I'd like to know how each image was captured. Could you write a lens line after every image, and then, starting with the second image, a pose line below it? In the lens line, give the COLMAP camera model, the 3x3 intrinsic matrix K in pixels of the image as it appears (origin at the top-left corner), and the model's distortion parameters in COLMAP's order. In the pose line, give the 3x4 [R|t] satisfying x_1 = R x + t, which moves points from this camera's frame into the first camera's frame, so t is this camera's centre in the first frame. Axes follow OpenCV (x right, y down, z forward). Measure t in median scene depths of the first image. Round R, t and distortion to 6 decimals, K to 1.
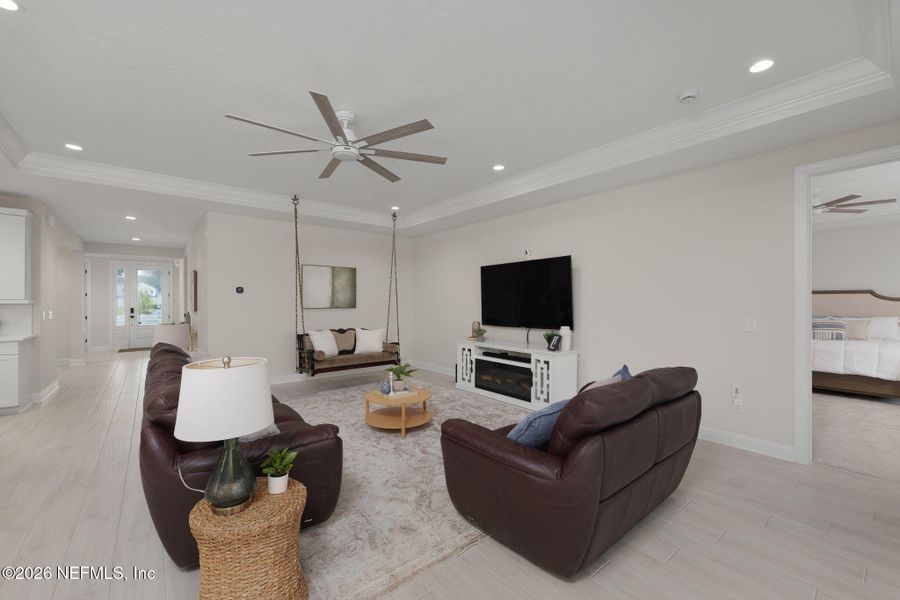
lens RADIAL K [[383.5, 0, 441.7], [0, 383.5, 299.6], [0, 0, 1]] dist [0.011419, -0.000324]
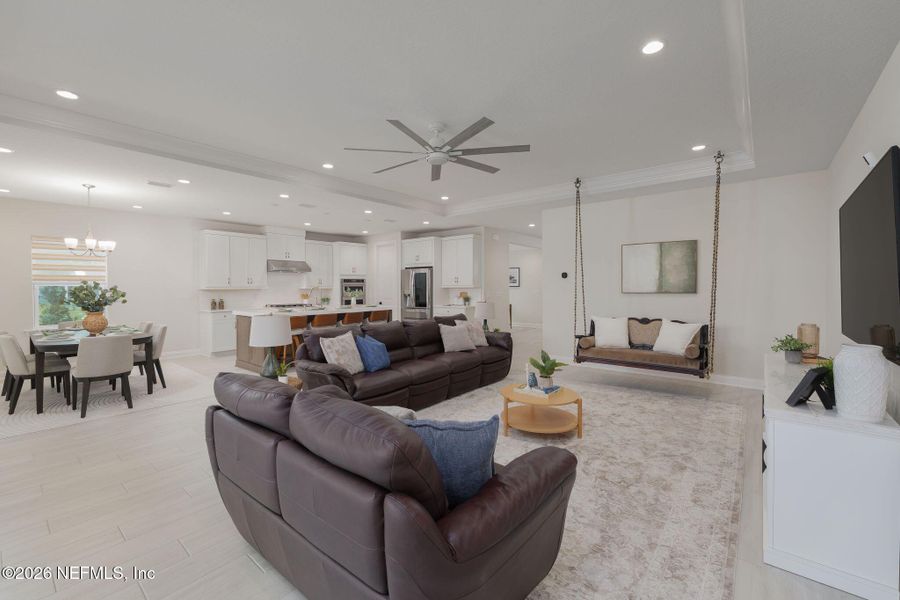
lens RADIAL K [[383.5, 0, 445.5], [0, 383.5, 294.8], [0, 0, 1]] dist [0.011419, -0.000324]
pose [[0.169508, 0.022547, -0.985271, 0.535335], [0.009961, 0.999648, 0.024590, 0.001366], [0.985478, -0.013983, 0.169224, 0.486139]]
